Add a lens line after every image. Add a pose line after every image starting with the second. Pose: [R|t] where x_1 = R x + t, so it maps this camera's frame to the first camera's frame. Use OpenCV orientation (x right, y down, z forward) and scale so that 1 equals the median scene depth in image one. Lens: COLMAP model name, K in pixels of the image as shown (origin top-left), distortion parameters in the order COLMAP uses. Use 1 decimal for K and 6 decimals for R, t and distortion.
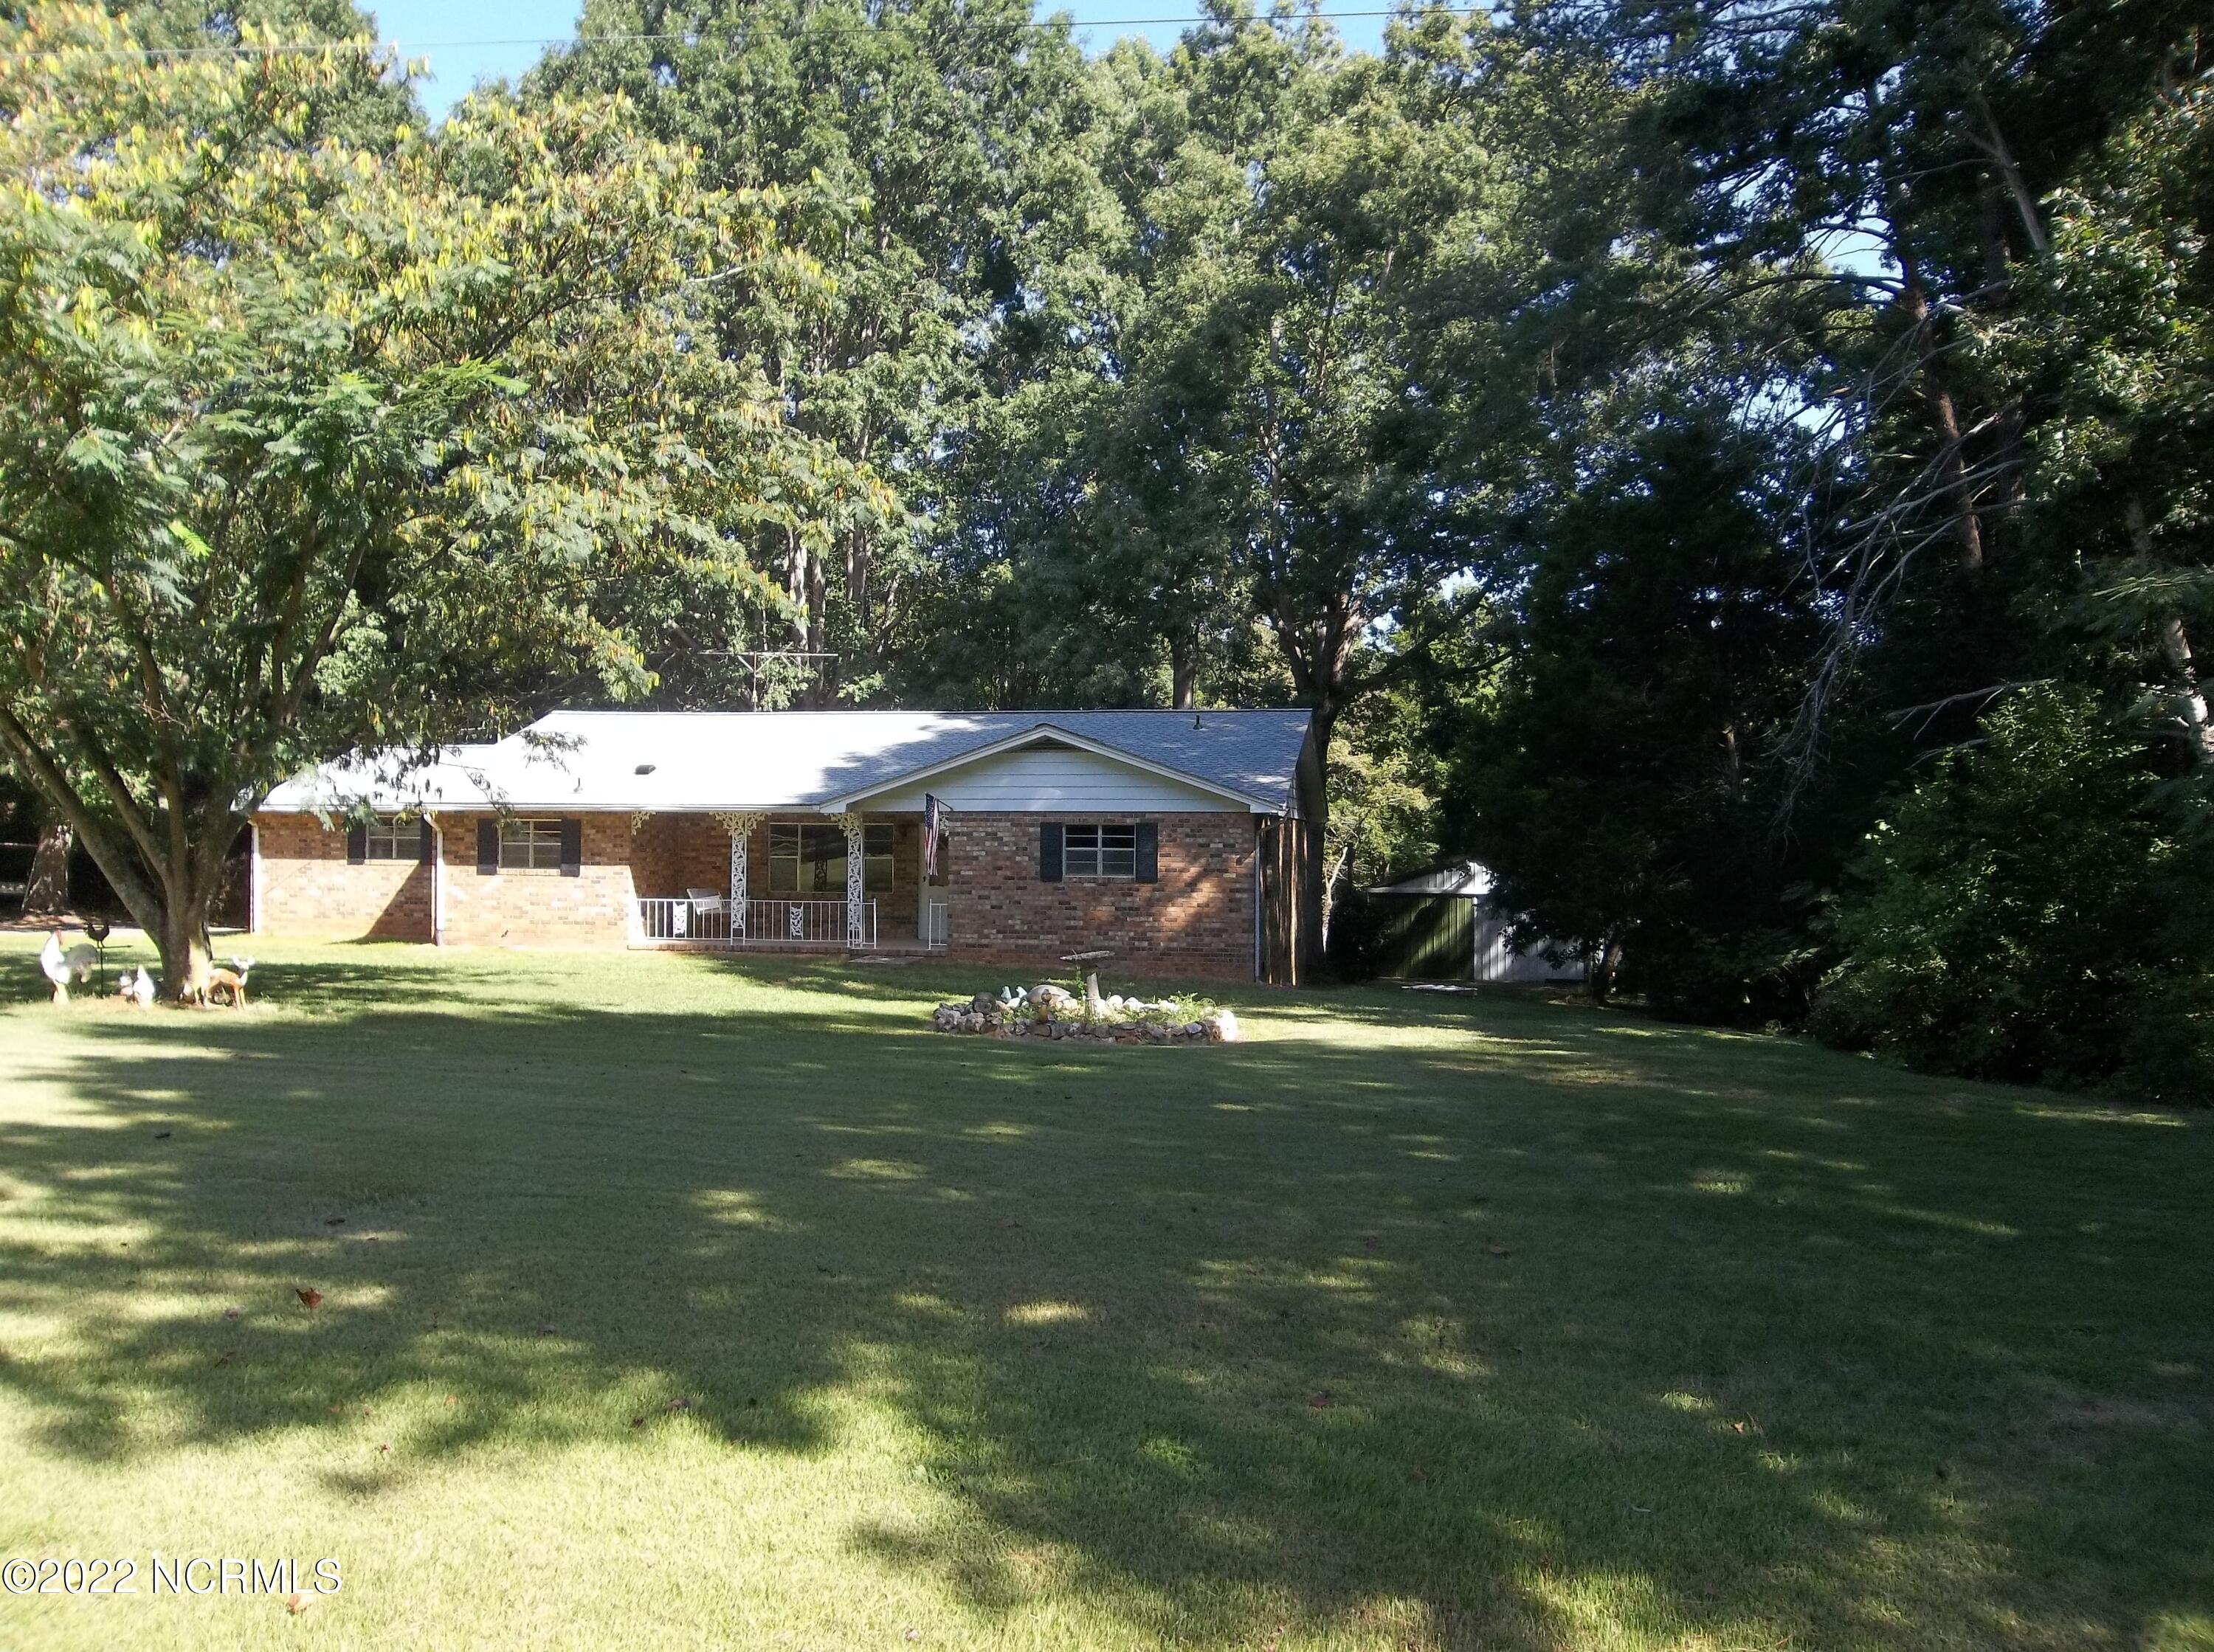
lens RADIAL K [[1803.9, 0, 1107.0], [0, 1803.9, 826.0], [0, 0, 1]] dist [-0.027316, 0.009910]
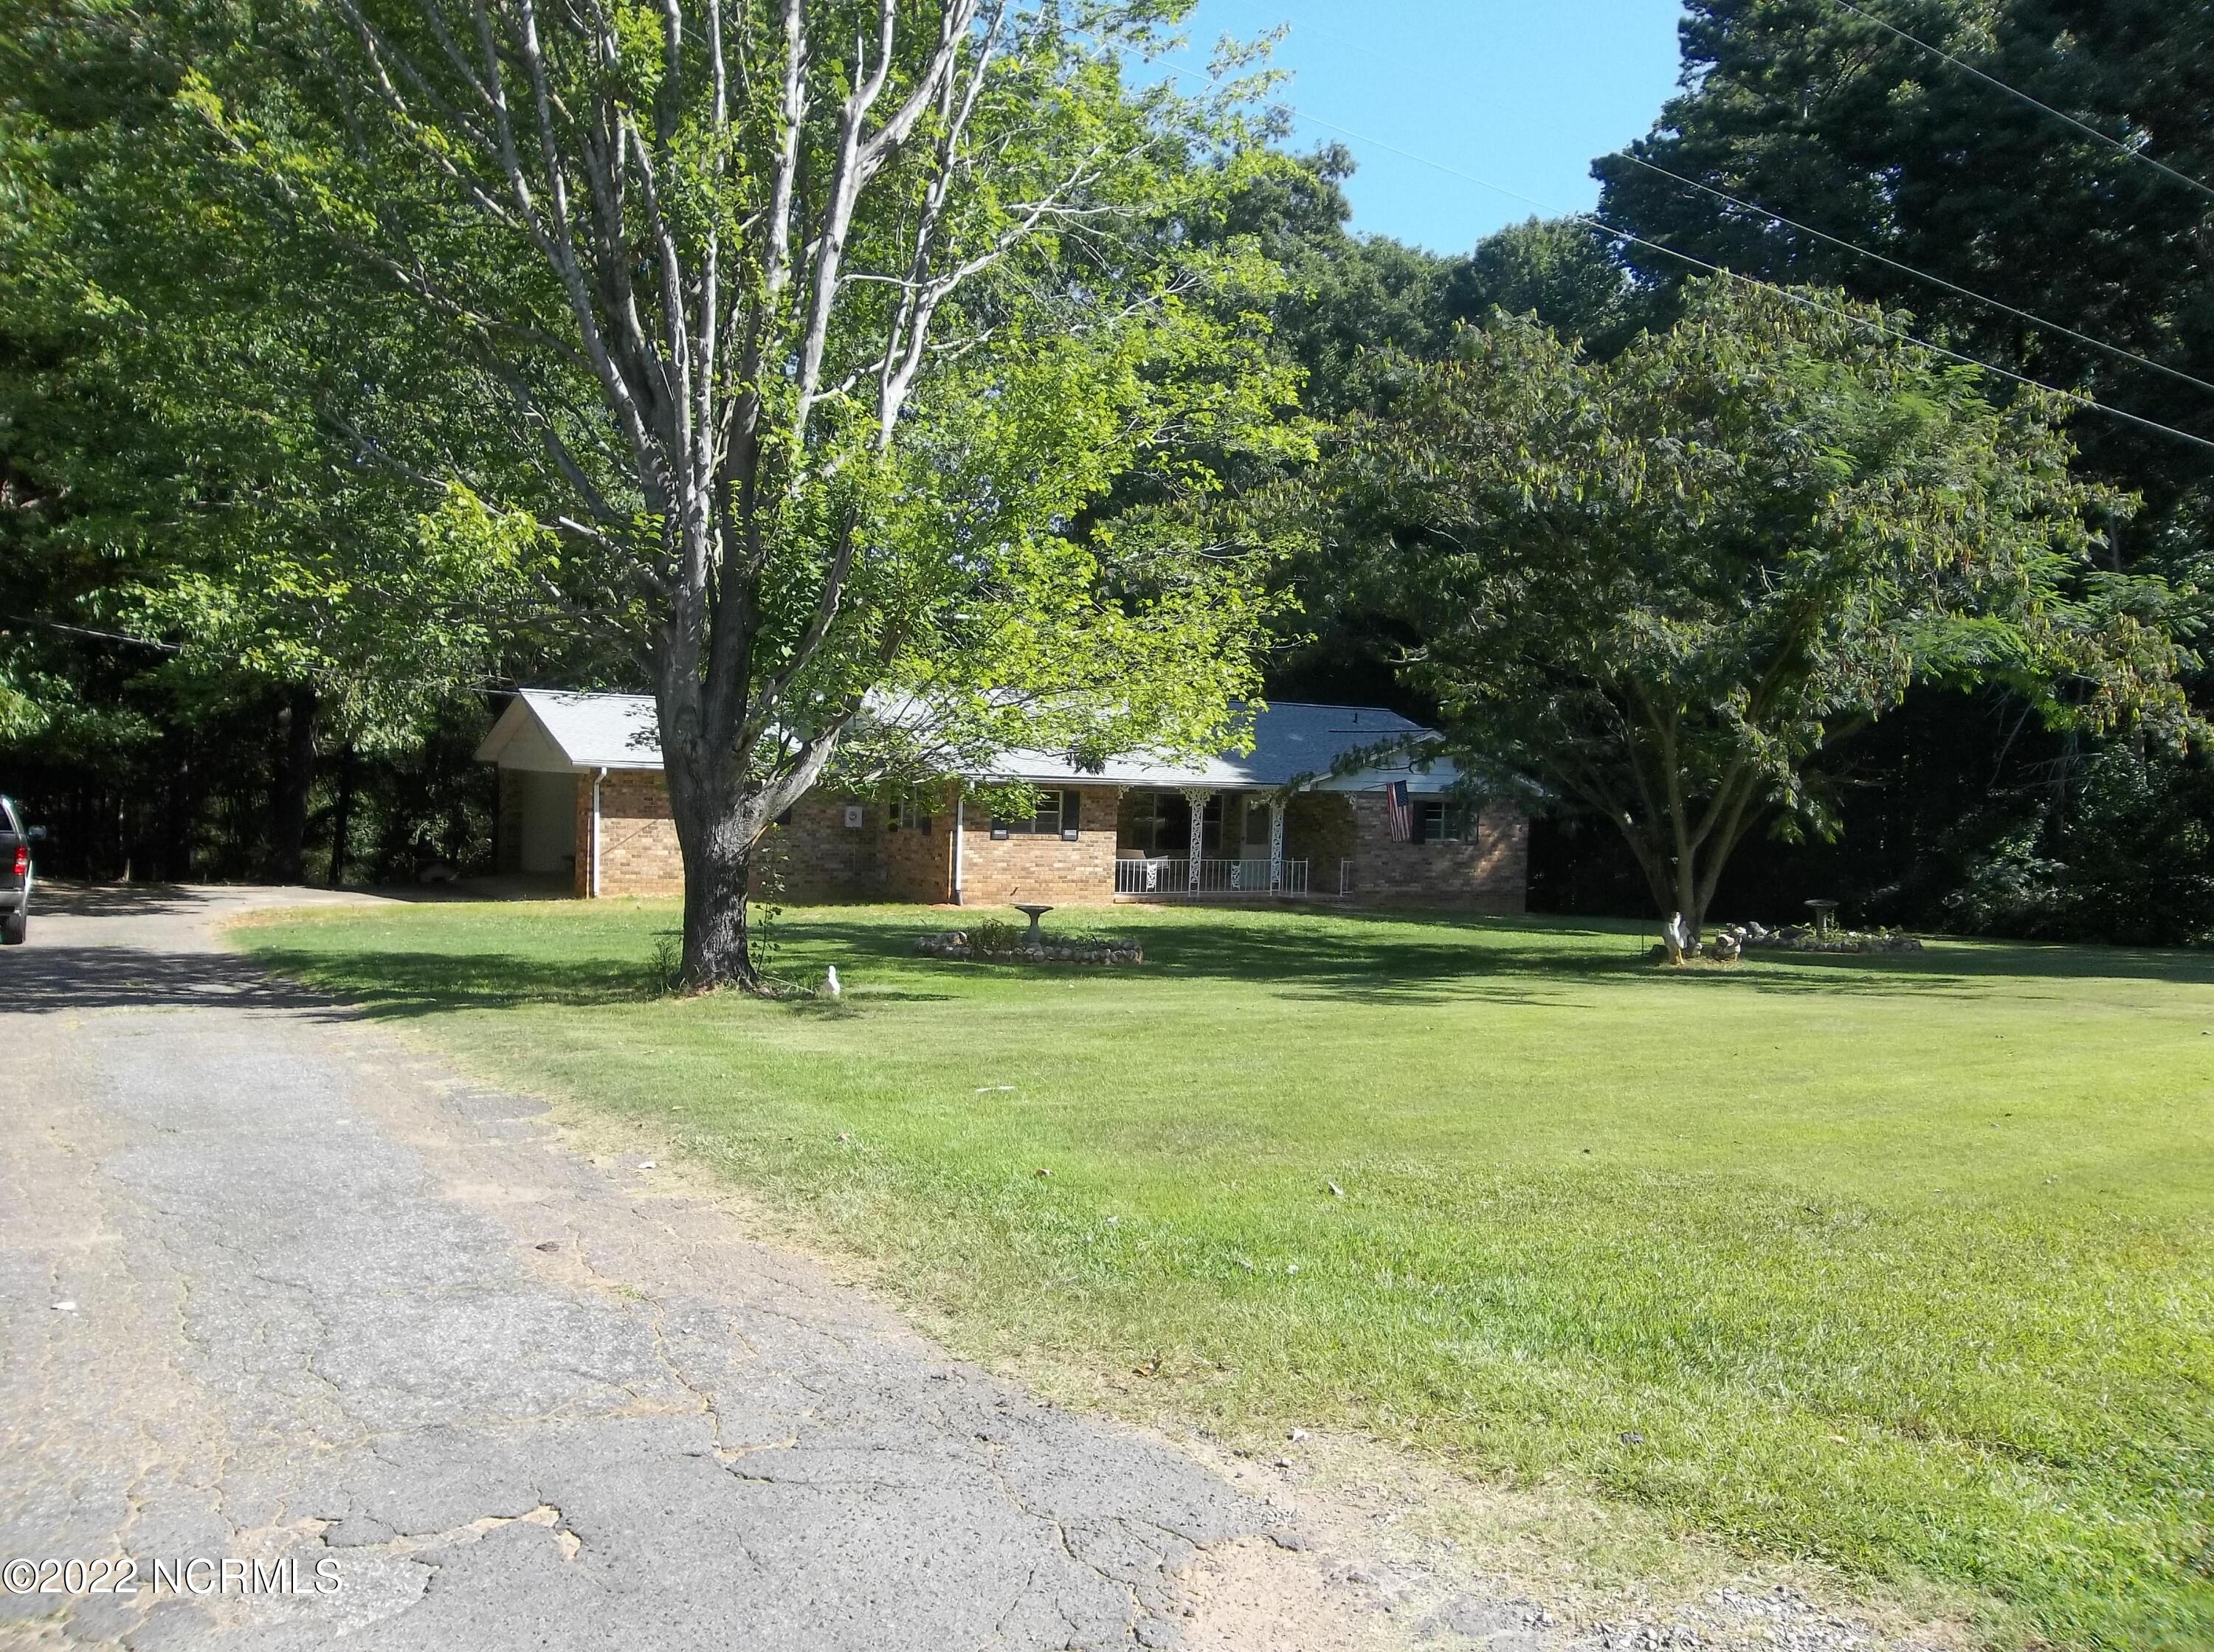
lens RADIAL K [[1803.9, 0, 1107.0], [0, 1803.9, 826.0], [0, 0, 1]] dist [-0.027316, 0.009910]
pose [[0.746364, -0.003487, 0.665529, -1.035247], [-0.033947, 0.998485, 0.043302, -0.031333], [-0.664672, -0.054912, 0.745115, 0.133179]]
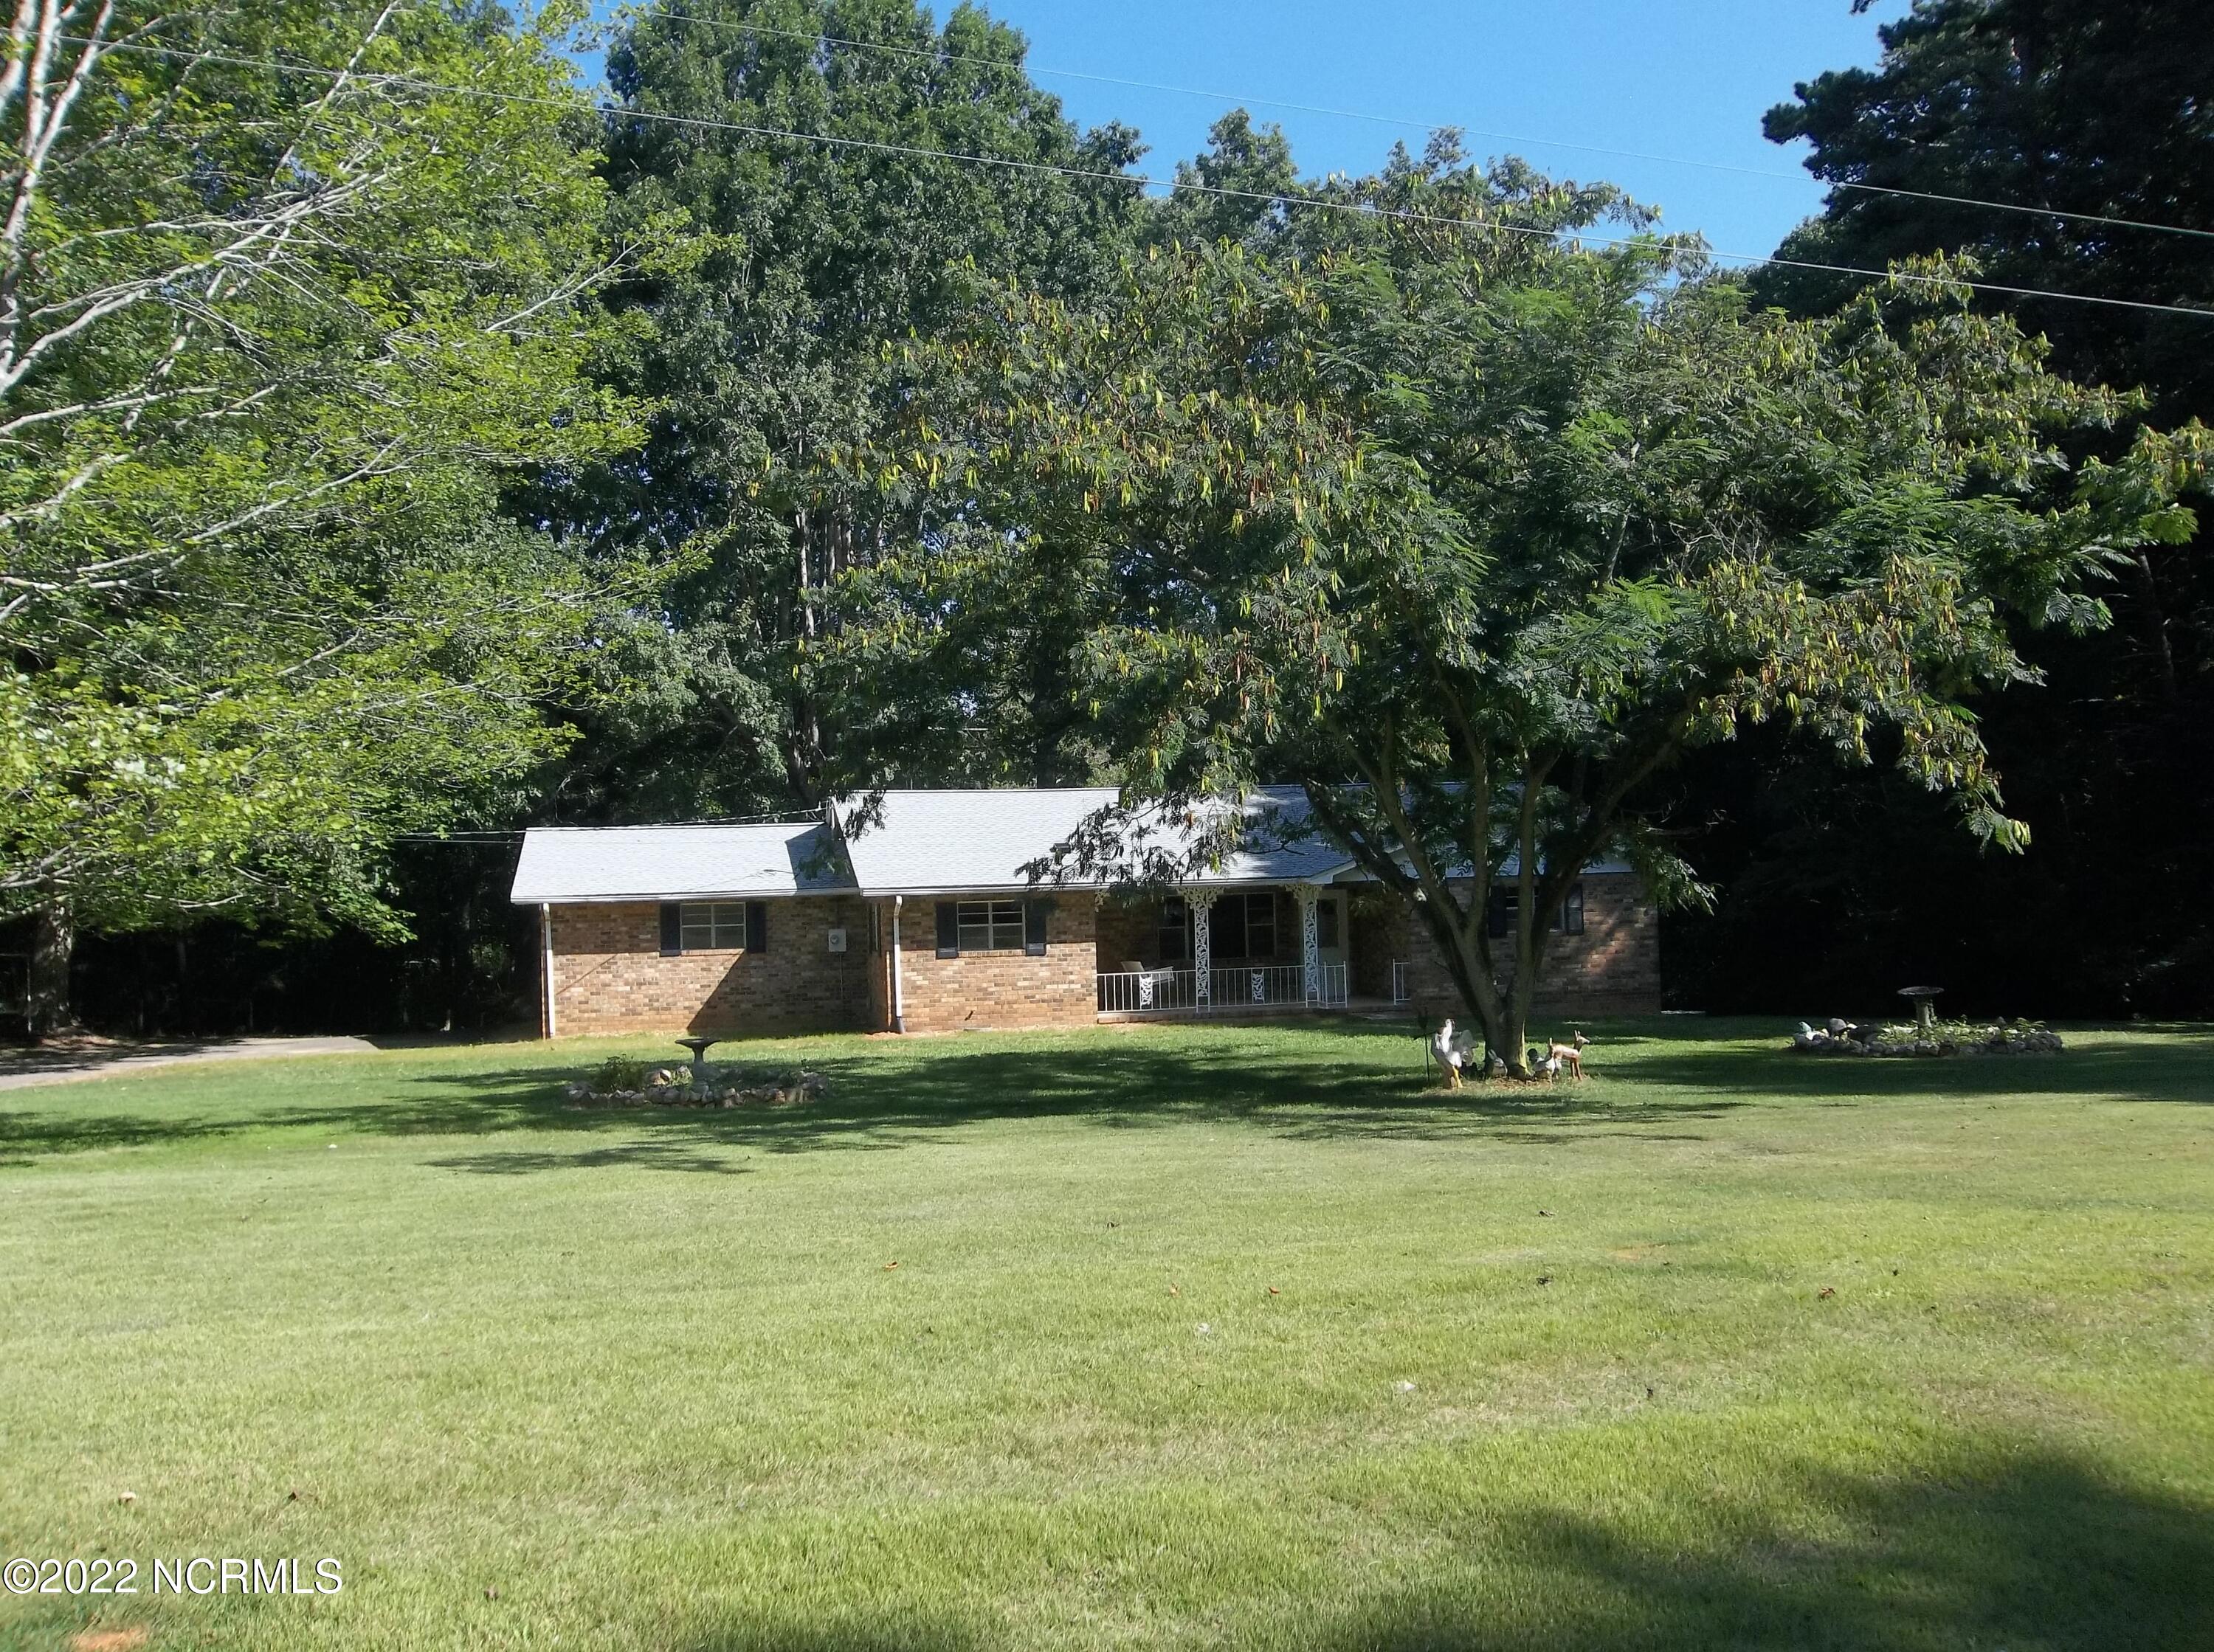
lens RADIAL K [[1803.9, 0, 1107.0], [0, 1803.9, 826.0], [0, 0, 1]] dist [-0.027316, 0.009910]
pose [[0.913434, -0.021263, 0.406430, -0.670786], [0.031720, 0.999316, -0.019010, -0.024347], [-0.405748, 0.030257, 0.913484, 0.050362]]
